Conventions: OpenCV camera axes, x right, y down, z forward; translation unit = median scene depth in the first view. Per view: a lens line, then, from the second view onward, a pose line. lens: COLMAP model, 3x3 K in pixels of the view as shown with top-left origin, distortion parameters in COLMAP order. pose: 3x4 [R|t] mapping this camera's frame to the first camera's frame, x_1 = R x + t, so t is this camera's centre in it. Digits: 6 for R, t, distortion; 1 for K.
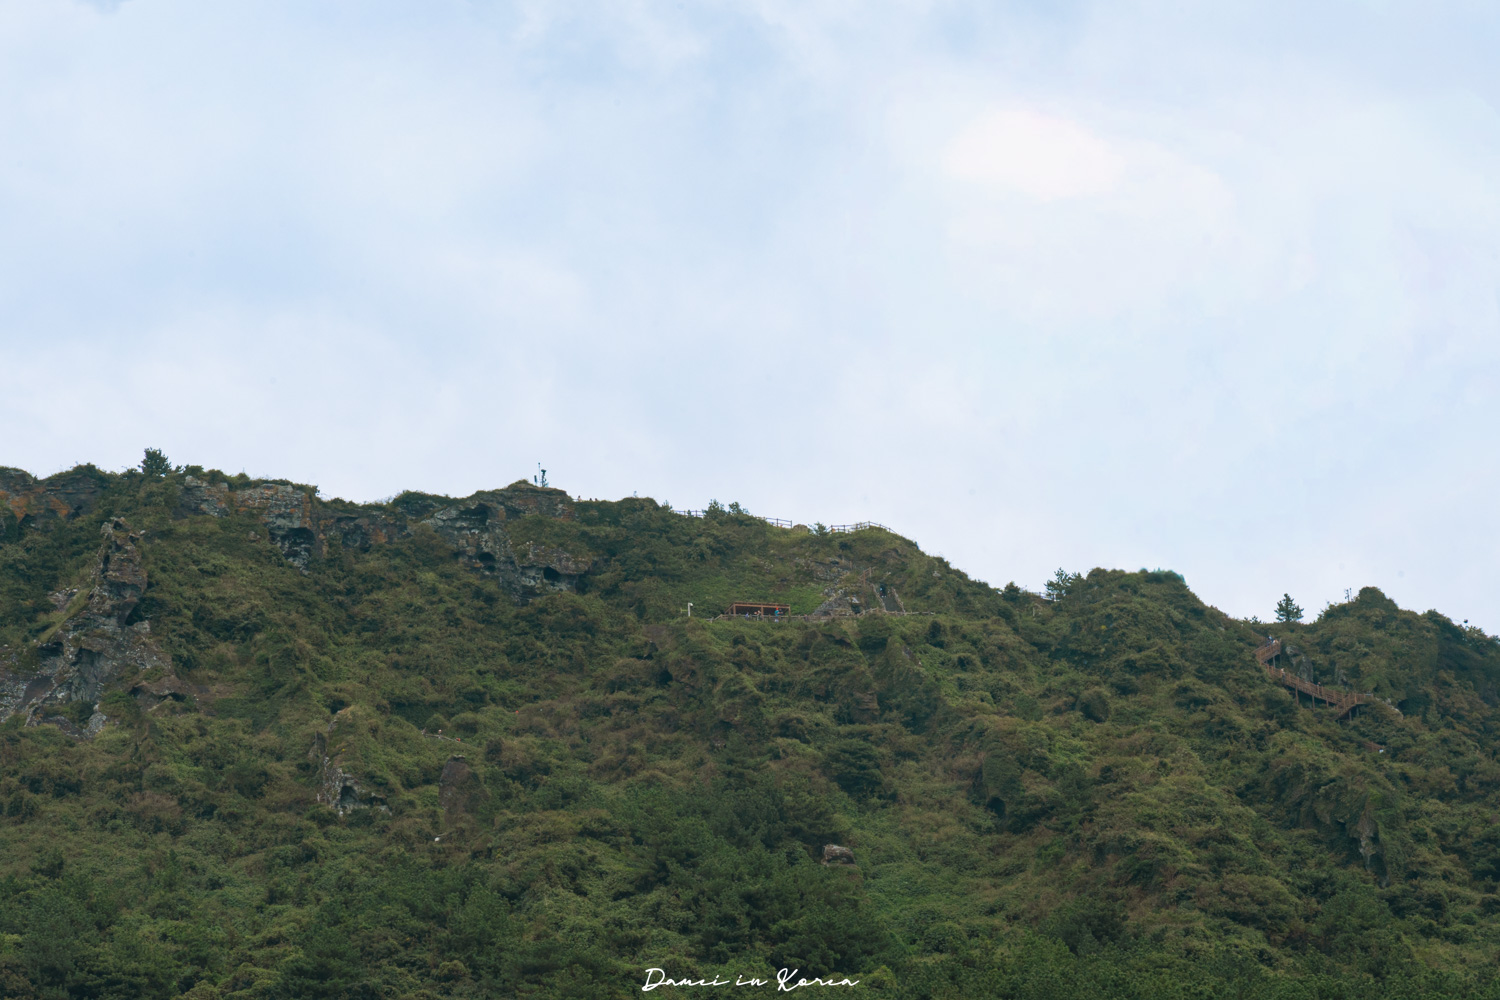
lens RADIAL K [[4563.9, 0, 752.3], [0, 4563.9, 503.3], [0, 0, 1]] dist [0.140608, 0.000000]
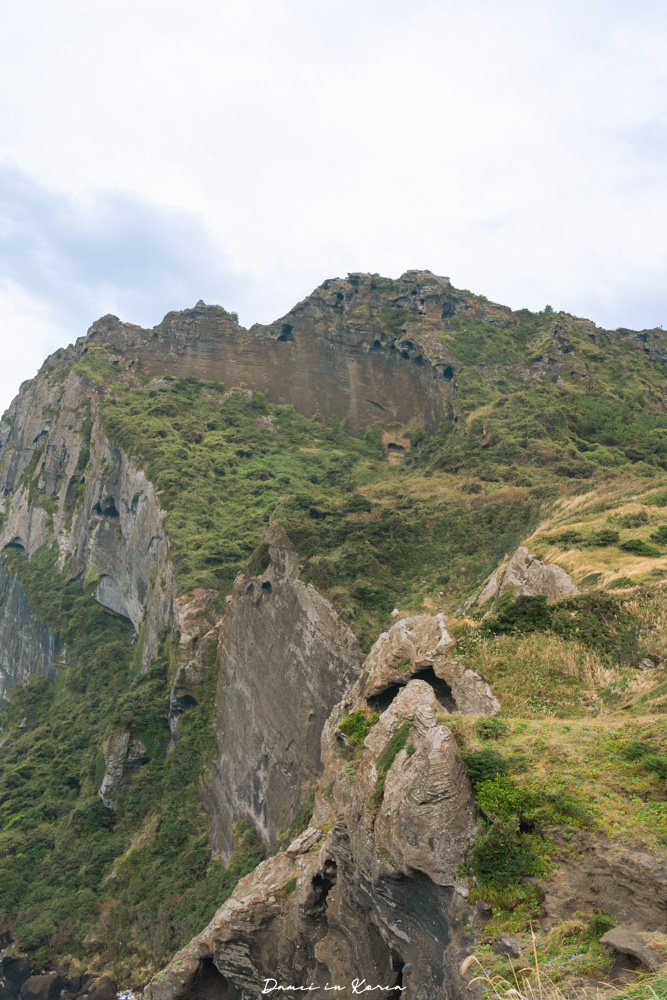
lens RADIAL K [[945.4, 0, 337.0], [0, 945.4, 497.3], [0, 0, 1]] dist [0.032478, 0.000000]
pose [[0.994698, 0.097345, -0.033151, -0.250973], [-0.094136, 0.991708, 0.087490, 0.079150], [0.041393, -0.083905, 0.995614, 0.342250]]
